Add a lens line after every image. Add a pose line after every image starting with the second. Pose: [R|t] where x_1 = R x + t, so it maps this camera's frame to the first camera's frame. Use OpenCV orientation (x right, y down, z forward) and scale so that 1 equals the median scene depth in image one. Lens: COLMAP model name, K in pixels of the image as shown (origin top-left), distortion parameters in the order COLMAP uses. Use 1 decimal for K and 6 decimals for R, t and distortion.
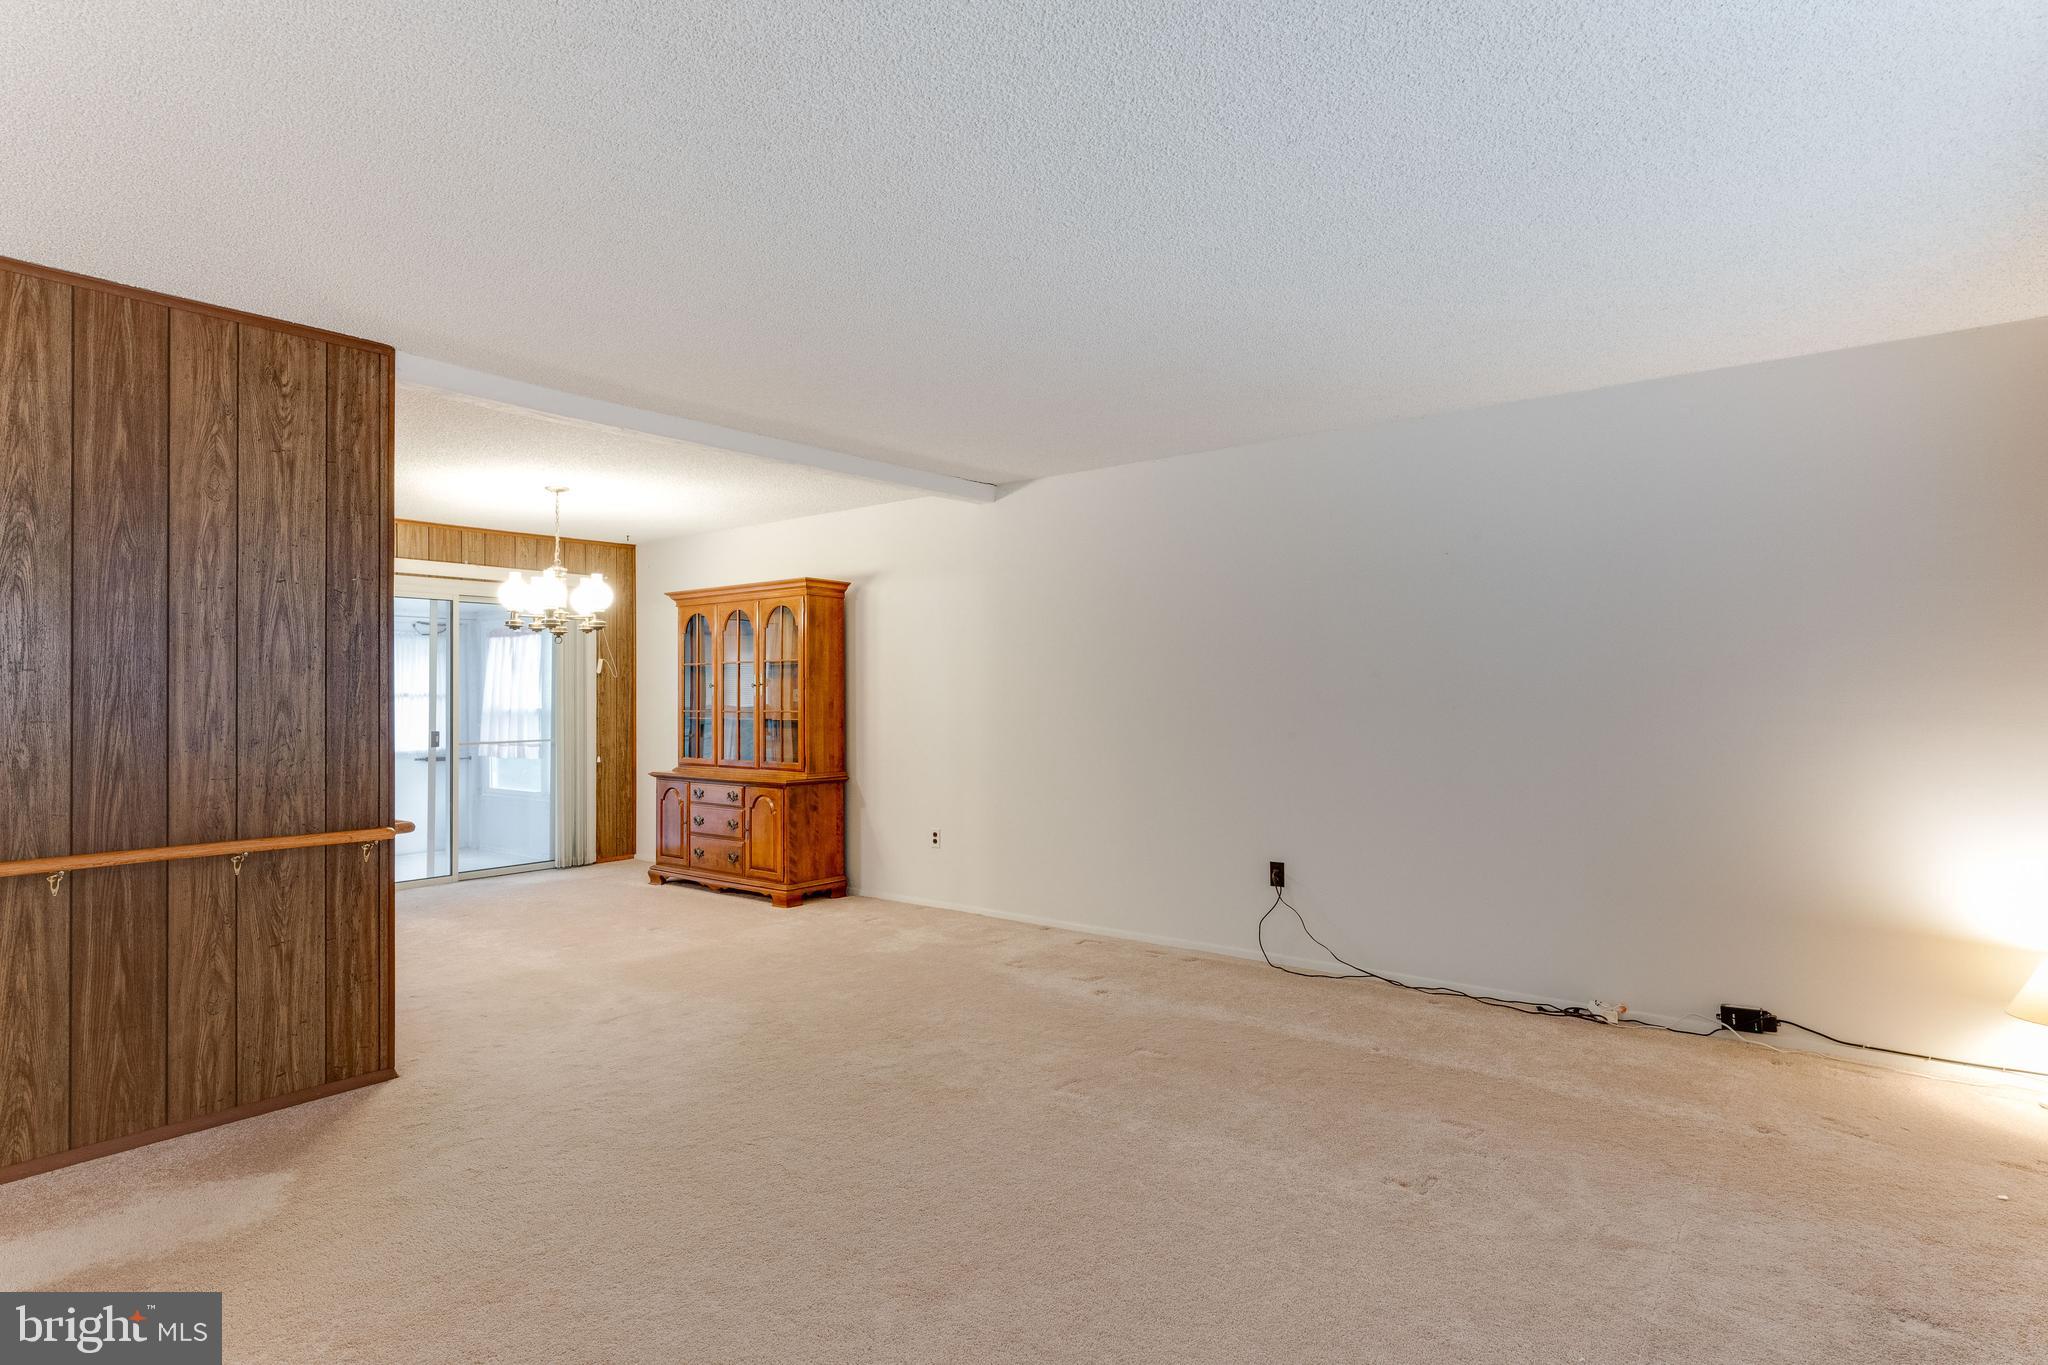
lens RADIAL K [[1072.5, 0, 1019.0], [0, 1072.5, 679.6], [0, 0, 1]] dist [-0.001828, -0.000494]
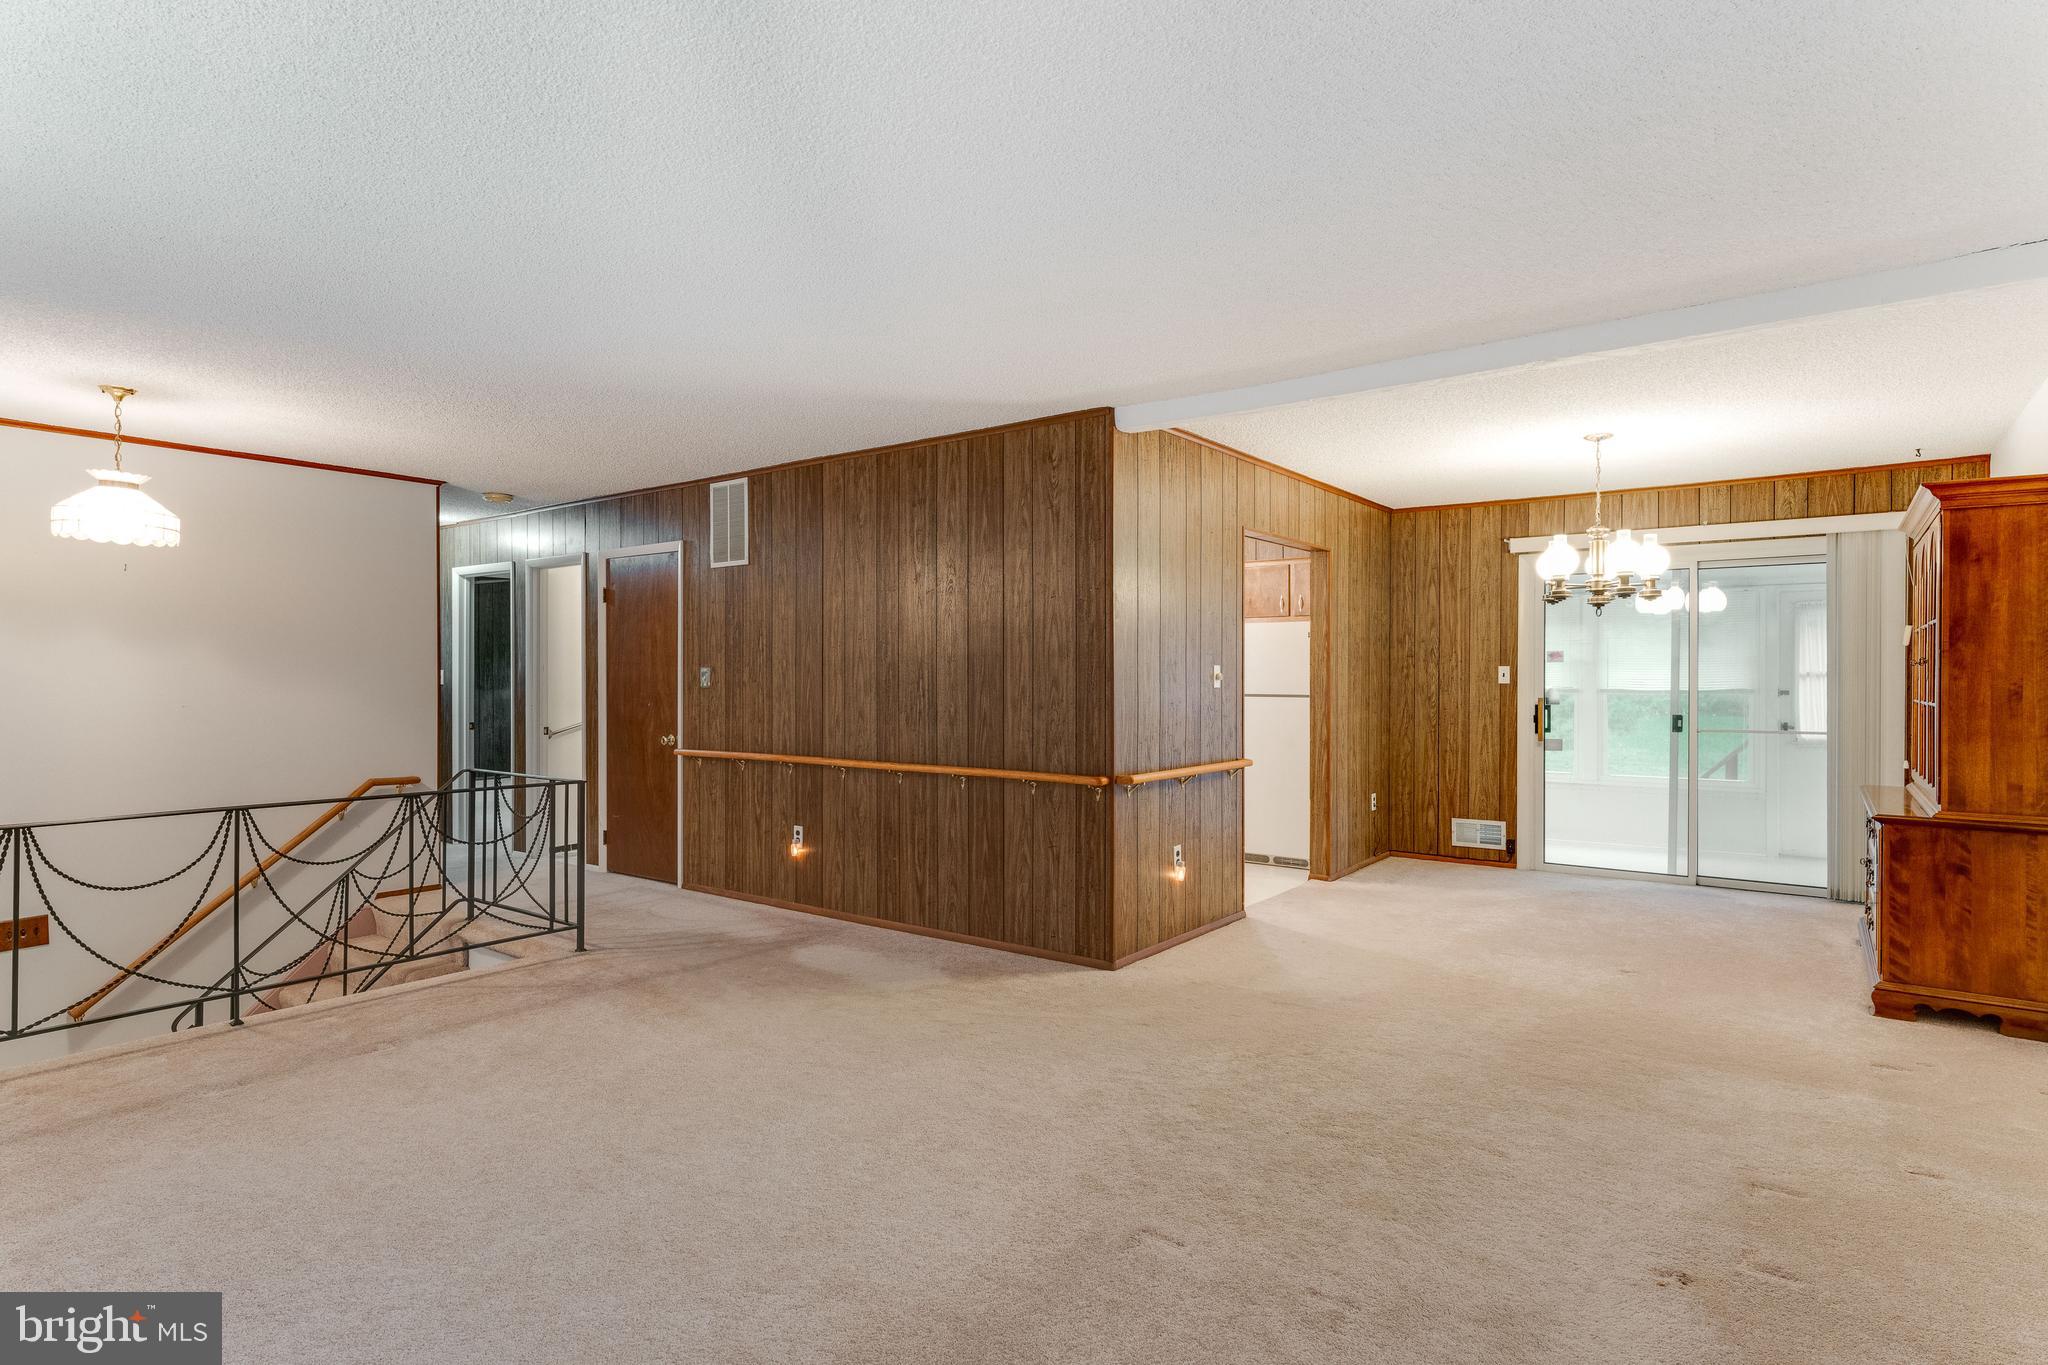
lens RADIAL K [[1072.5, 0, 1019.0], [0, 1072.5, 679.6], [0, 0, 1]] dist [-0.001828, -0.000494]
pose [[0.023065, 0.009862, -0.999685, 0.755479], [0.013332, 0.999859, 0.010171, 0.004287], [0.999645, -0.013562, 0.022930, 0.915568]]
